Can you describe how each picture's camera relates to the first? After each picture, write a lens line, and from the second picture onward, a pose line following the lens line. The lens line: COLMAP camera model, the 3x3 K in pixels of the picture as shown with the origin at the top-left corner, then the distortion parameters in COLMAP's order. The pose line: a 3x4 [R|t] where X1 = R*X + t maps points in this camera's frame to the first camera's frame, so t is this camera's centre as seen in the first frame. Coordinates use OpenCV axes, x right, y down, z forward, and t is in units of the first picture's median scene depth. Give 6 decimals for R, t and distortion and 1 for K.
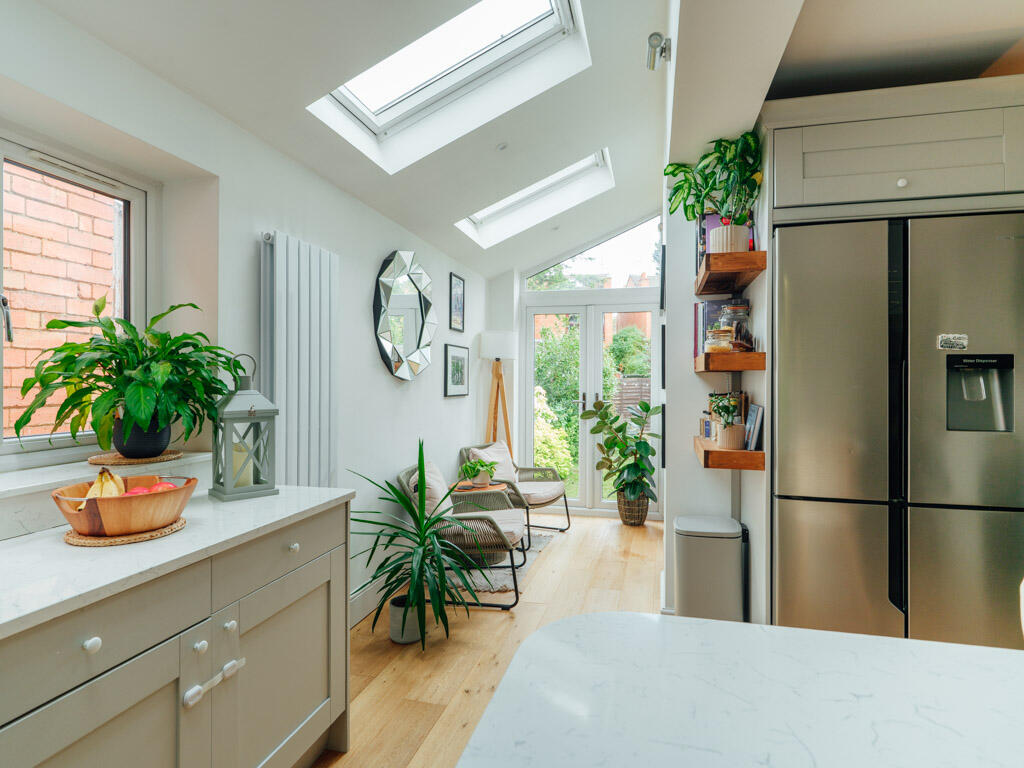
lens RADIAL K [[554.8, 0, 516.9], [0, 554.8, 390.4], [0, 0, 1]] dist [-0.013637, -0.002899]
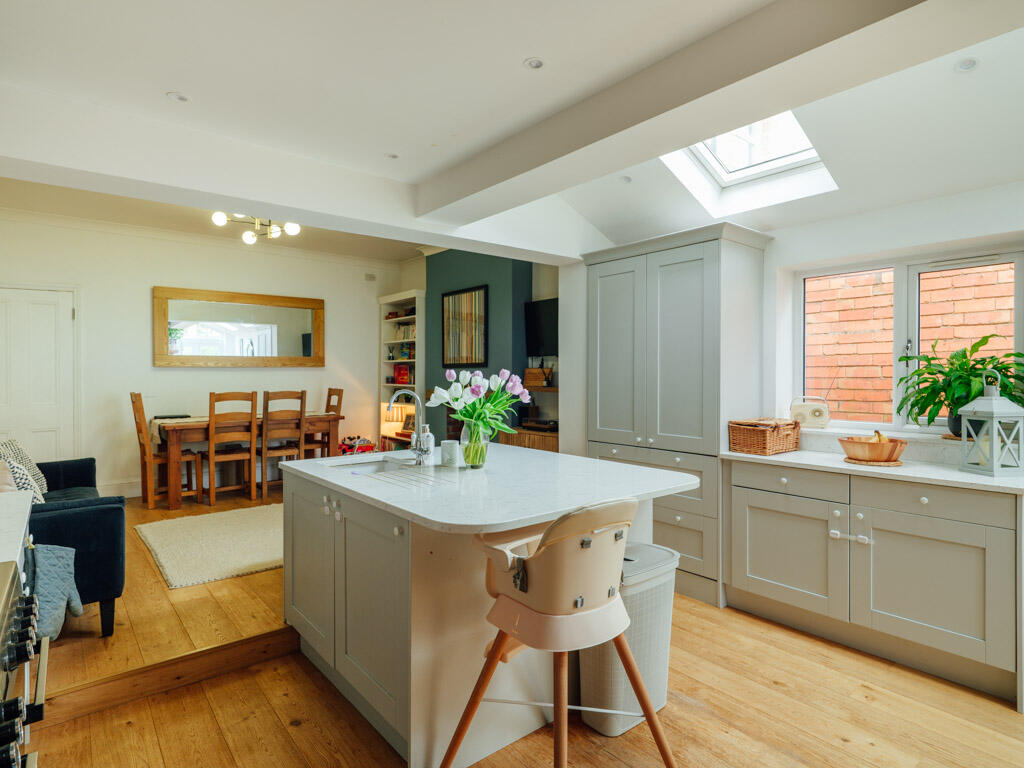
lens RADIAL K [[554.8, 0, 514.5], [0, 554.8, 378.6], [0, 0, 1]] dist [-0.013637, -0.002899]
pose [[-0.590487, 0.002511, -0.807044, 1.745718], [-0.016547, 0.999747, 0.015217, -0.059239], [0.806878, 0.022340, -0.590296, 1.155251]]
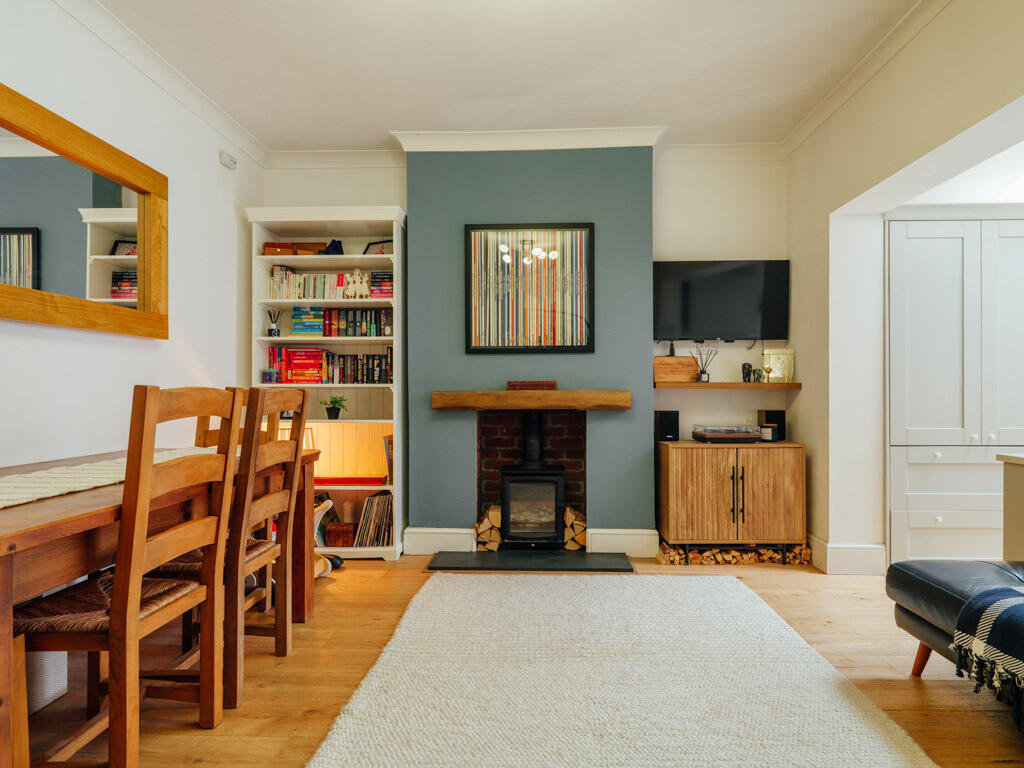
lens RADIAL K [[554.8, 0, 521.9], [0, 554.8, 388.4], [0, 0, 1]] dist [-0.013637, -0.002899]
pose [[0.192565, -0.011994, -0.981211, 1.068151], [-0.018058, 0.999713, -0.015764, 0.127333], [0.981118, 0.020754, 0.192293, -2.109748]]
